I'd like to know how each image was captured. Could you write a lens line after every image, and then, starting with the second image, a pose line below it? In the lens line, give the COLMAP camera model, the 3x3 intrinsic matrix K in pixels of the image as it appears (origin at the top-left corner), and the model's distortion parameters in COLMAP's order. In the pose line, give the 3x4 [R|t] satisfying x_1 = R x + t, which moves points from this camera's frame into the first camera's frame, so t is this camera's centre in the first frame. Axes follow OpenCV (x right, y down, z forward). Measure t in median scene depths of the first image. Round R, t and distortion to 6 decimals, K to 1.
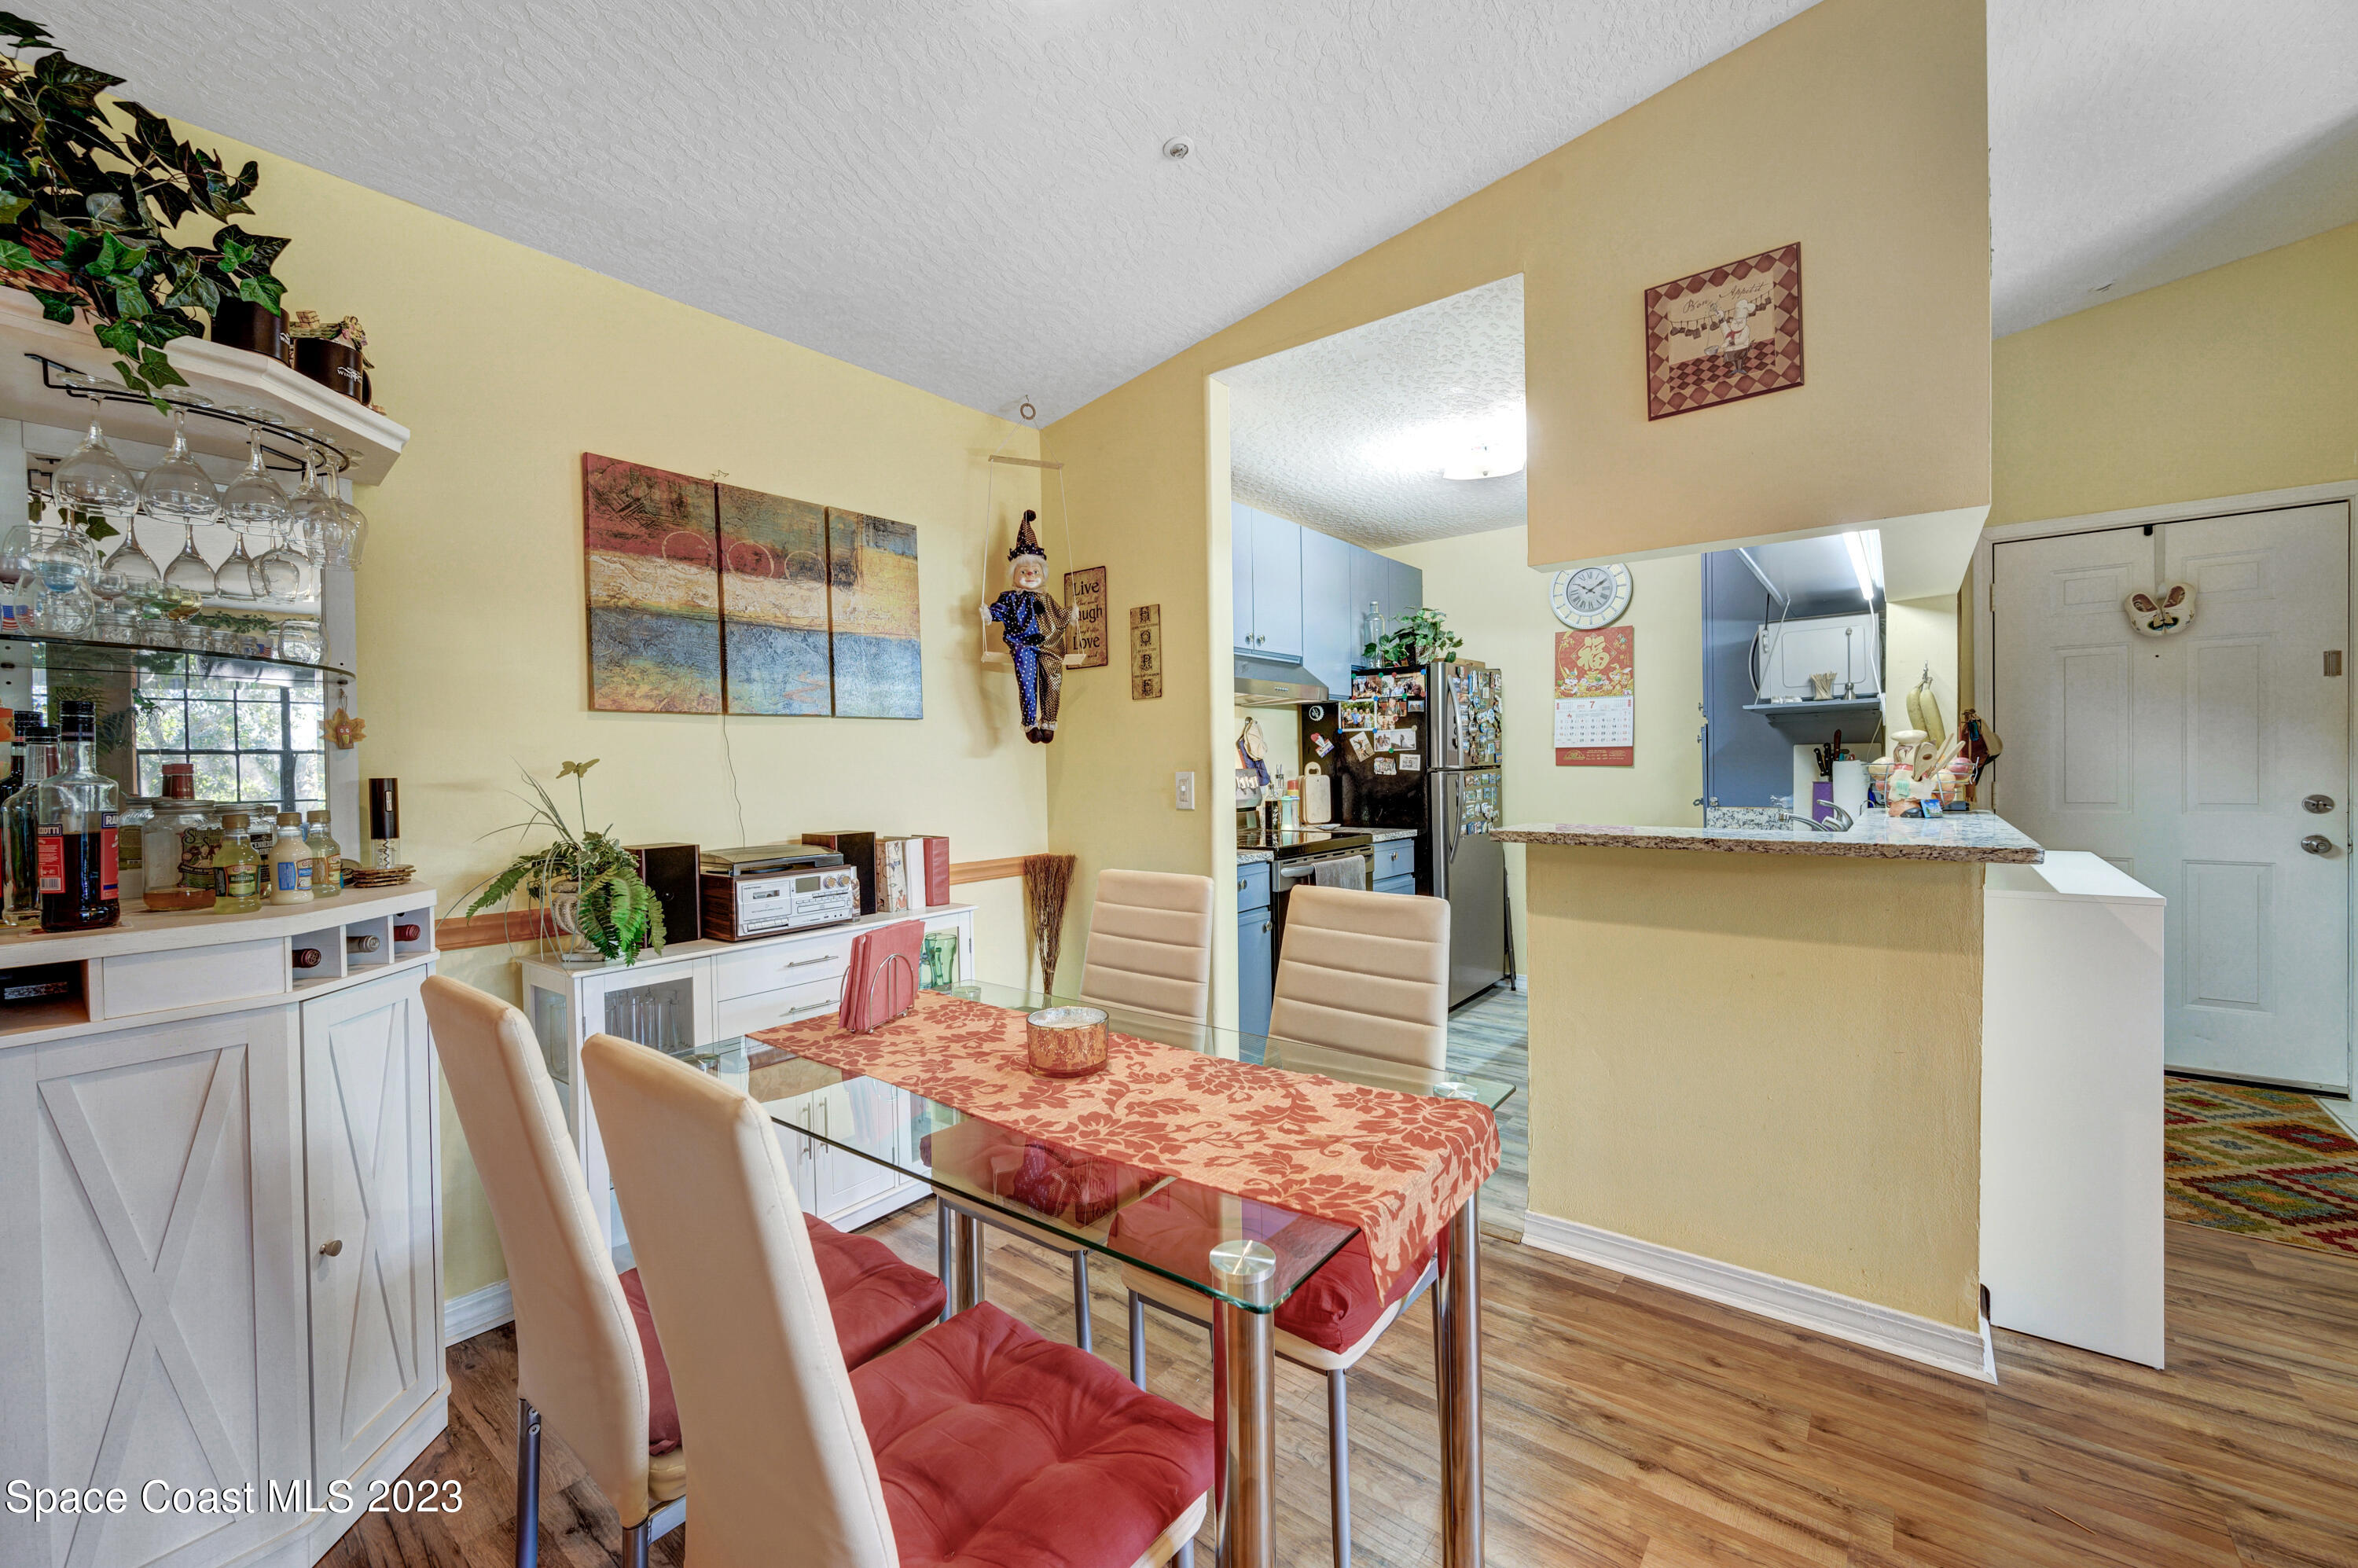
lens RADIAL K [[928.4, 0, 1167.9], [0, 928.4, 797.1], [0, 0, 1]] dist [-0.001026, 0.000614]
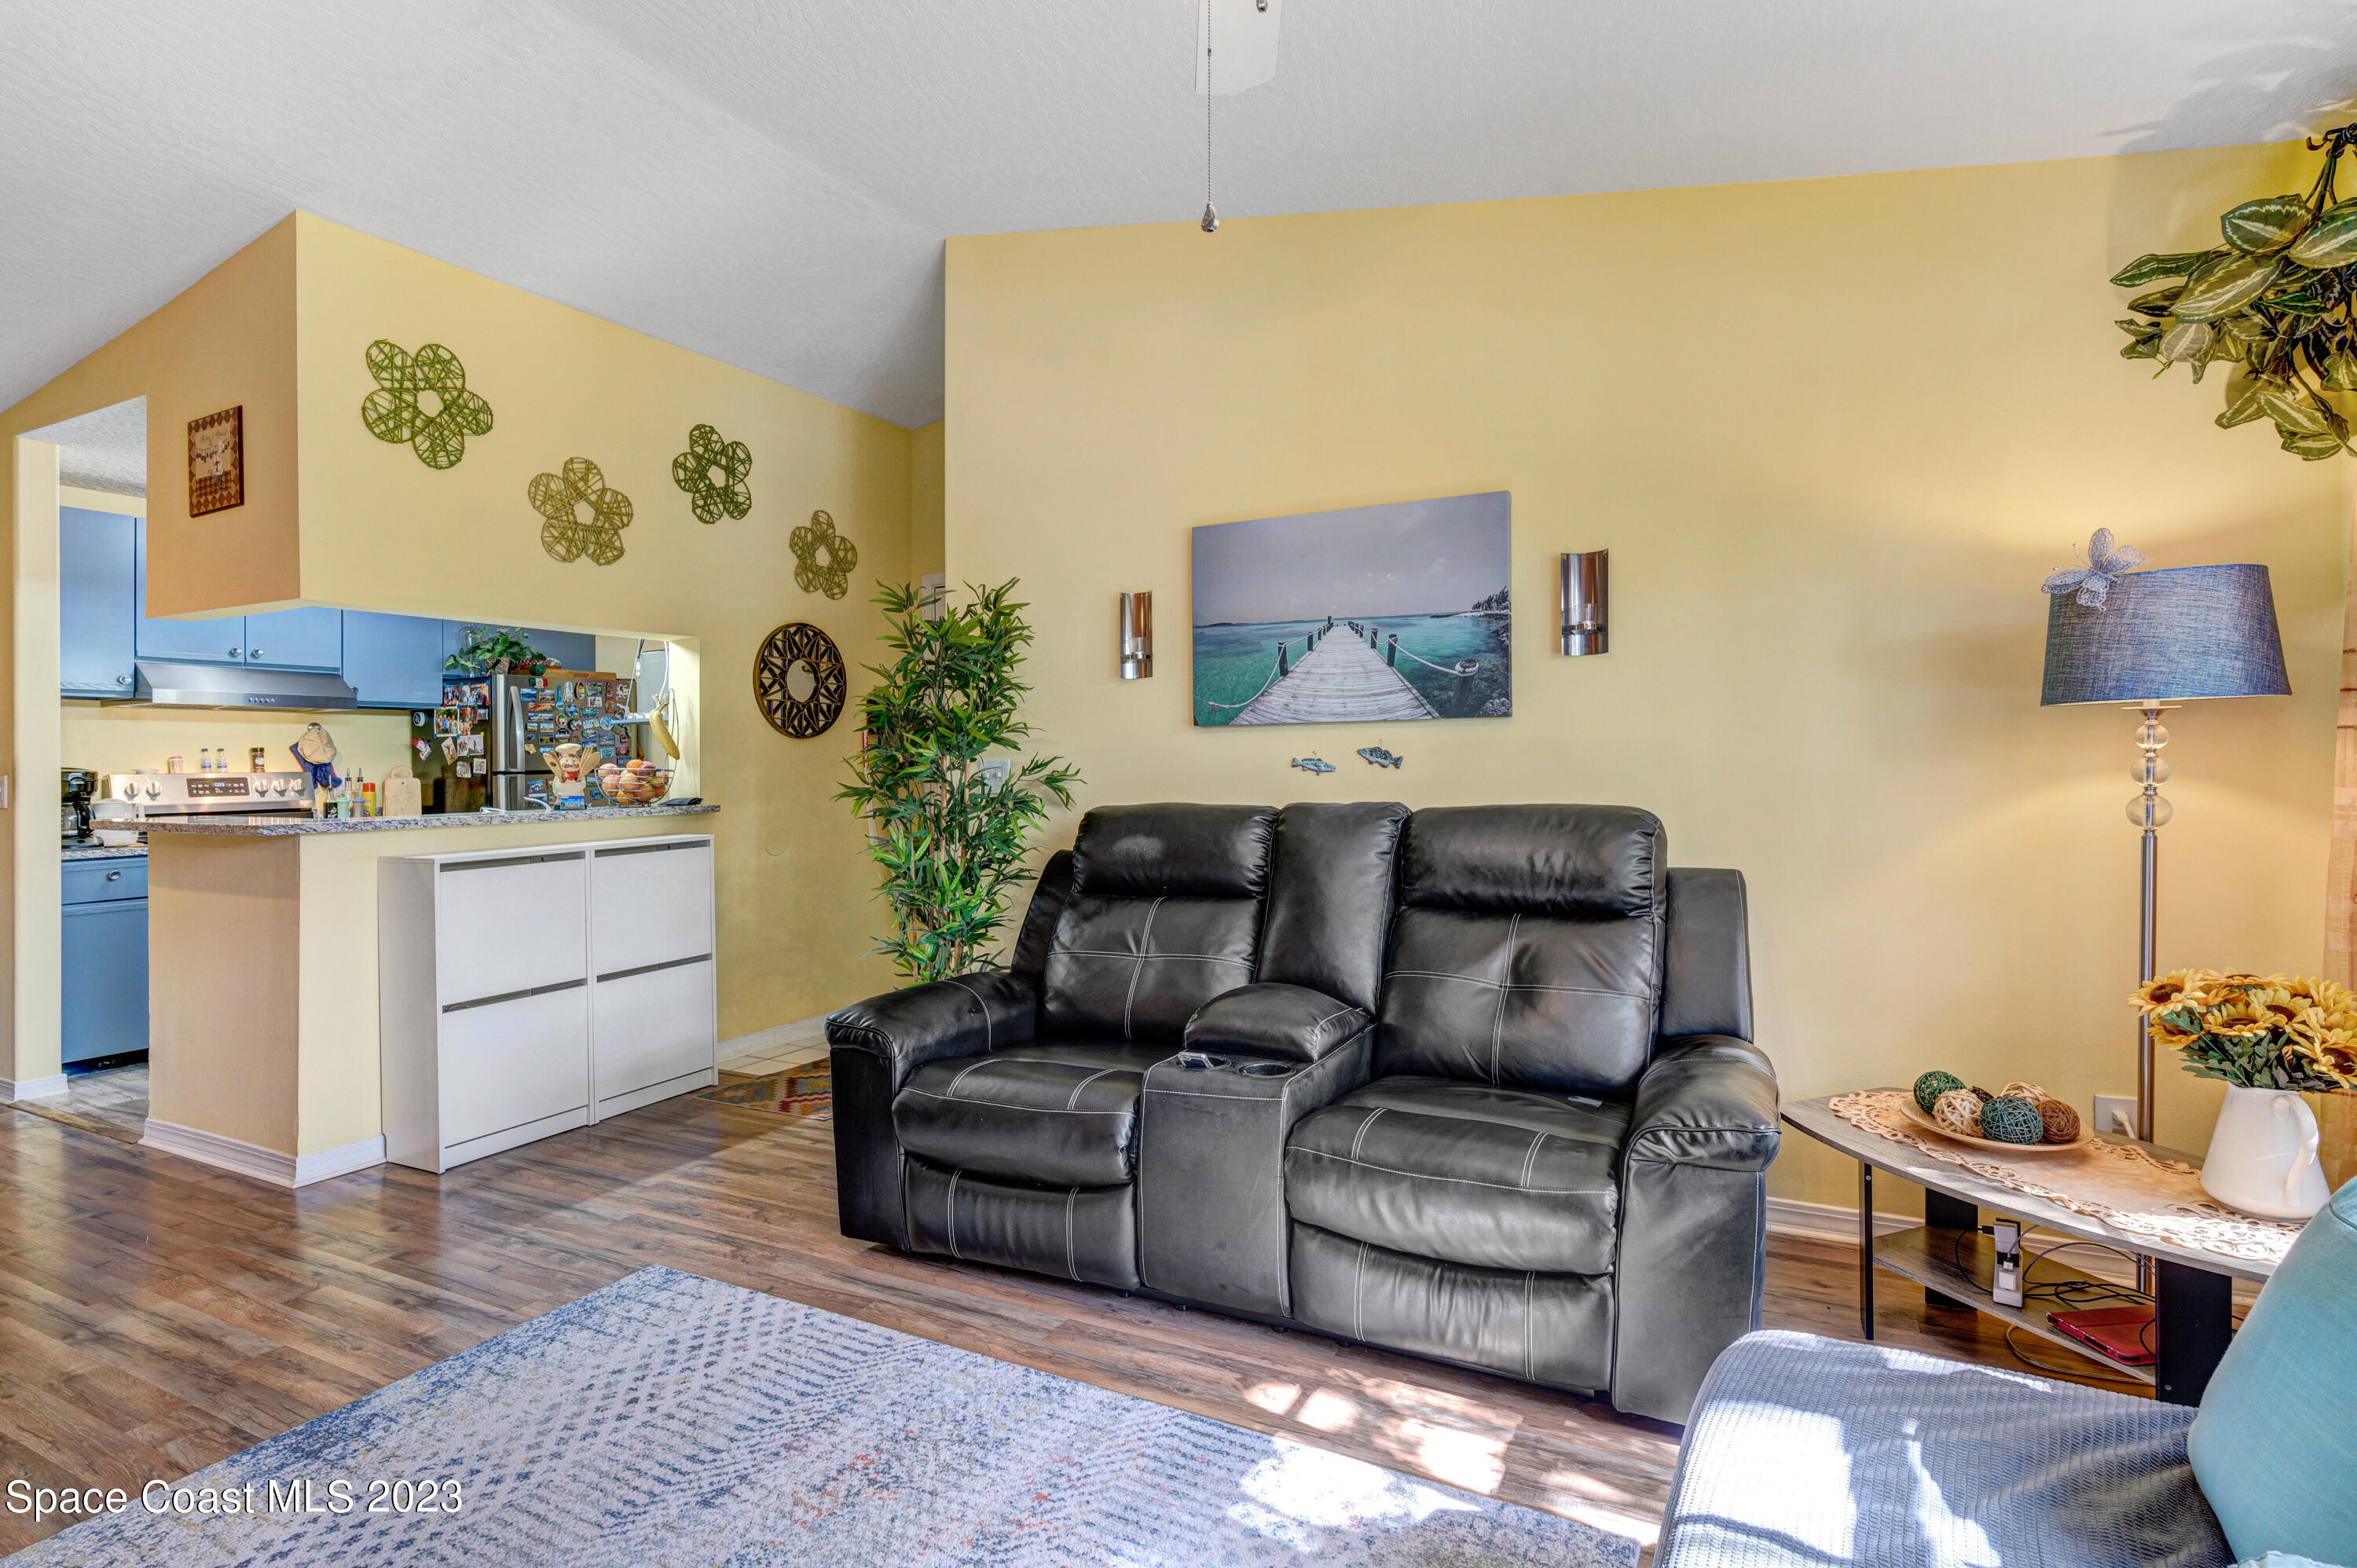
lens RADIAL K [[1138.8, 0, 1161.3], [0, 1138.8, 744.3], [0, 0, 1]] dist [0.000360, 0.001065]
pose [[0.980537, 0.006915, 0.196215, 1.536236], [0.003924, 0.998490, -0.054794, 0.023640], [-0.196297, 0.054497, 0.979029, -0.867599]]
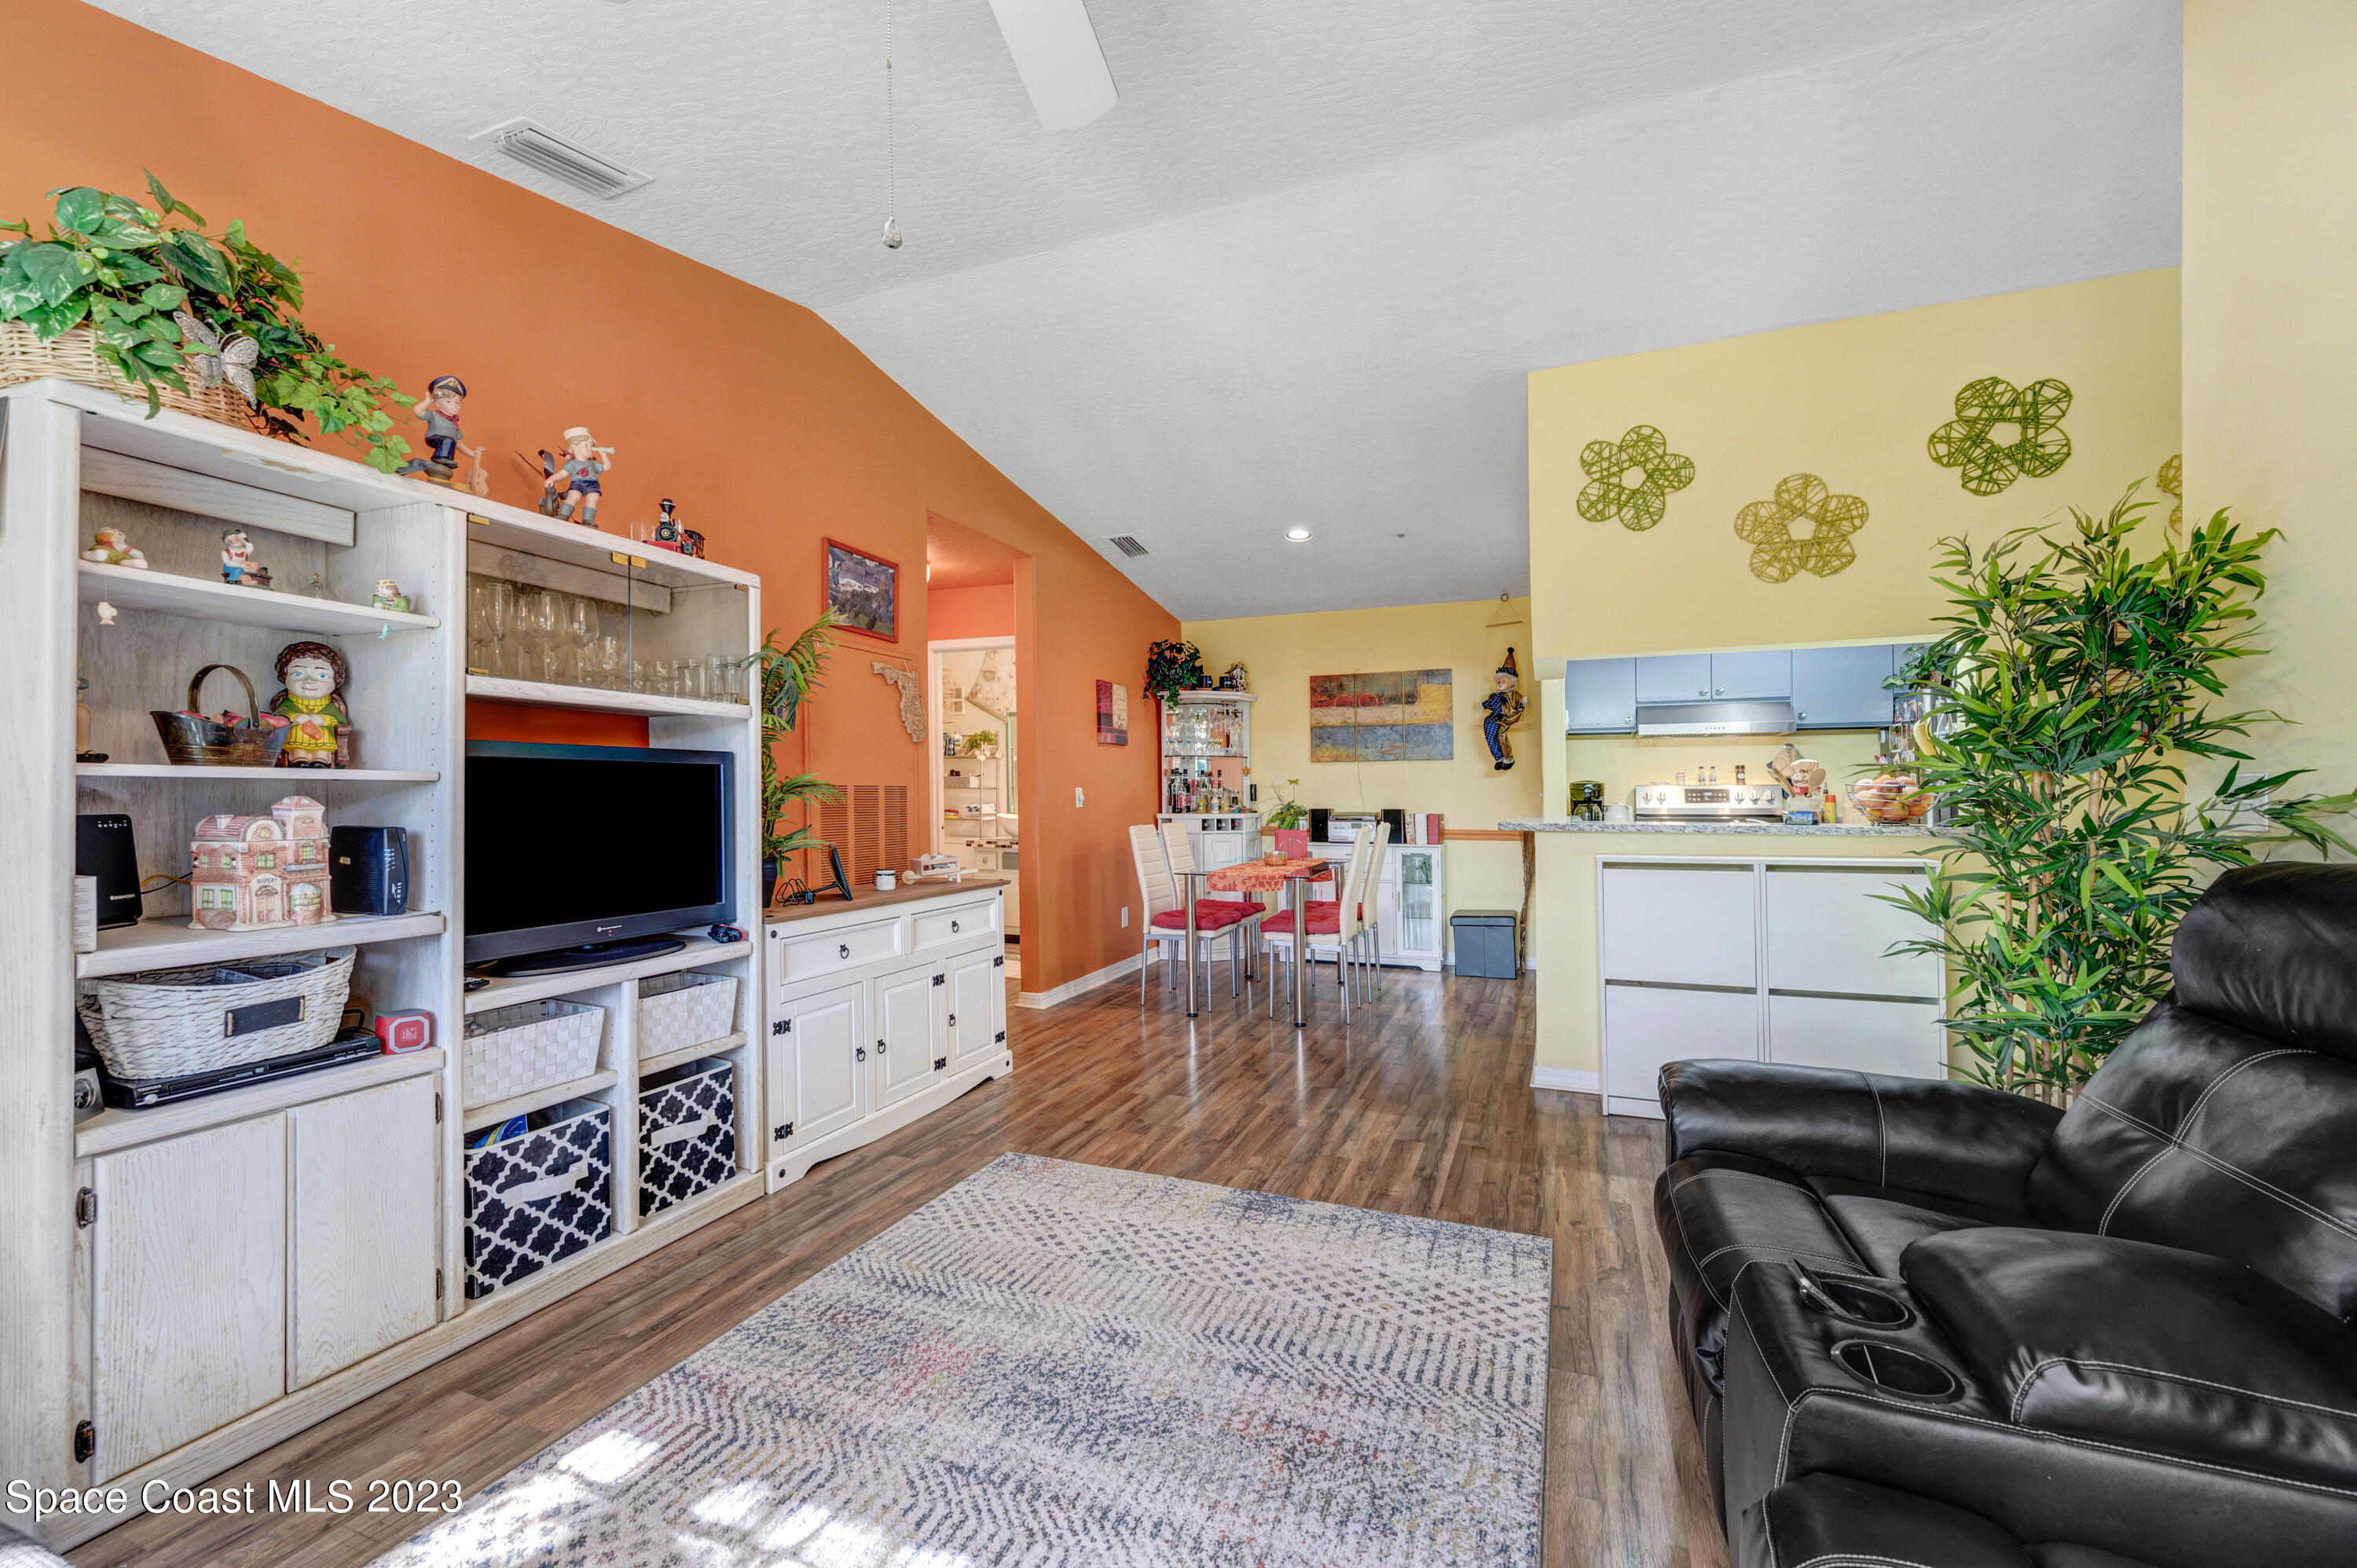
lens RADIAL K [[975.1, 0, 1193.2], [0, 975.1, 796.6], [0, 0, 1]] dist [-0.012401, -0.000602]
pose [[0.298409, 0.020184, -0.954225, 2.216465], [-0.034250, 0.999359, 0.010428, -0.004857], [0.953823, 0.029570, 0.298909, -0.274768]]
